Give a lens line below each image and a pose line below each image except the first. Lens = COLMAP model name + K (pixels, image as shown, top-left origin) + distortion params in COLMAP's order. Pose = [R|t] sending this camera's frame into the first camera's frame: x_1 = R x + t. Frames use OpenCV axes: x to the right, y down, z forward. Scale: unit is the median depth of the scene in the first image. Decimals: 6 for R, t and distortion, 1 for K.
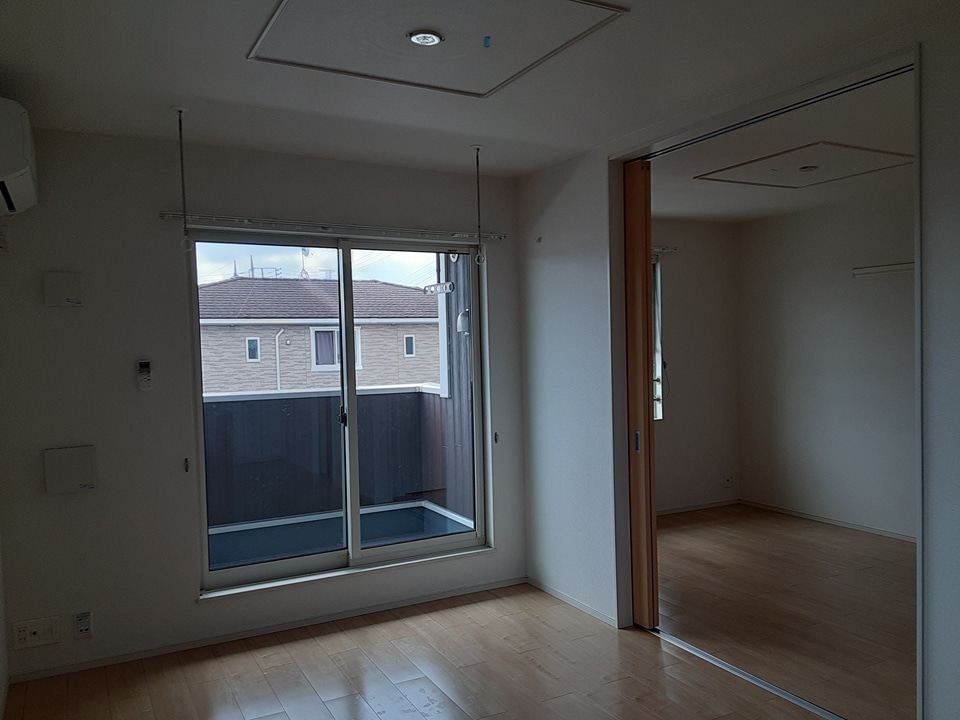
lens RADIAL K [[794.3, 0, 478.5], [0, 794.3, 364.9], [0, 0, 1]] dist [0.029262, -0.013130]
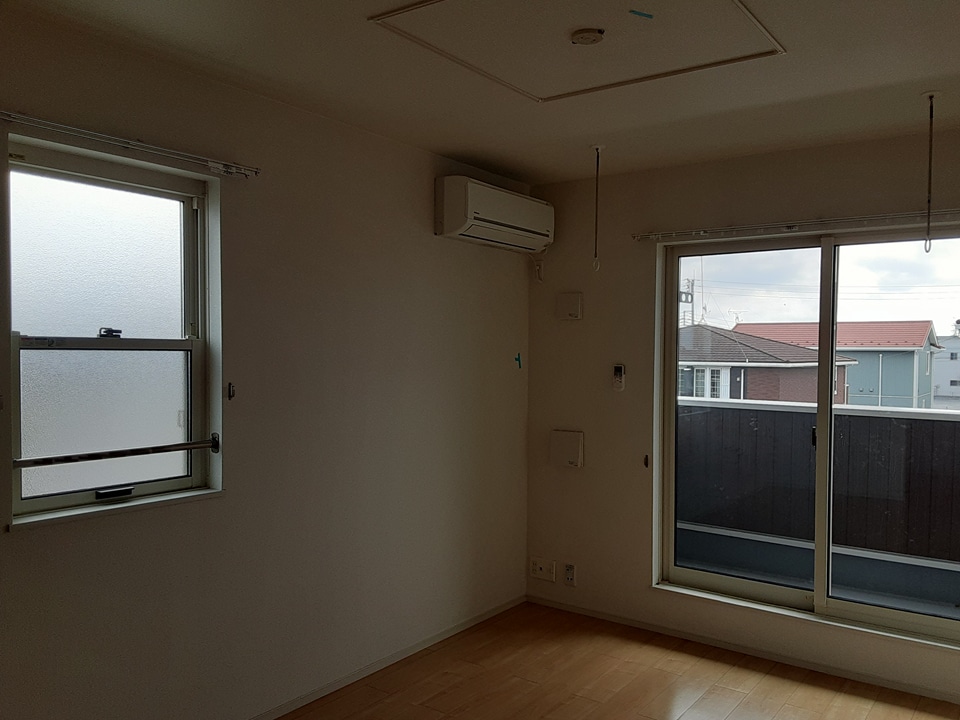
lens RADIAL K [[816.8, 0, 476.2], [0, 816.8, 366.2], [0, 0, 1]] dist [0.101123, -0.139244]
pose [[0.392337, 0.038296, -0.919024, 0.560560], [-0.048028, 0.998623, 0.021109, -0.017748], [0.918567, 0.035857, 0.393636, 0.321105]]
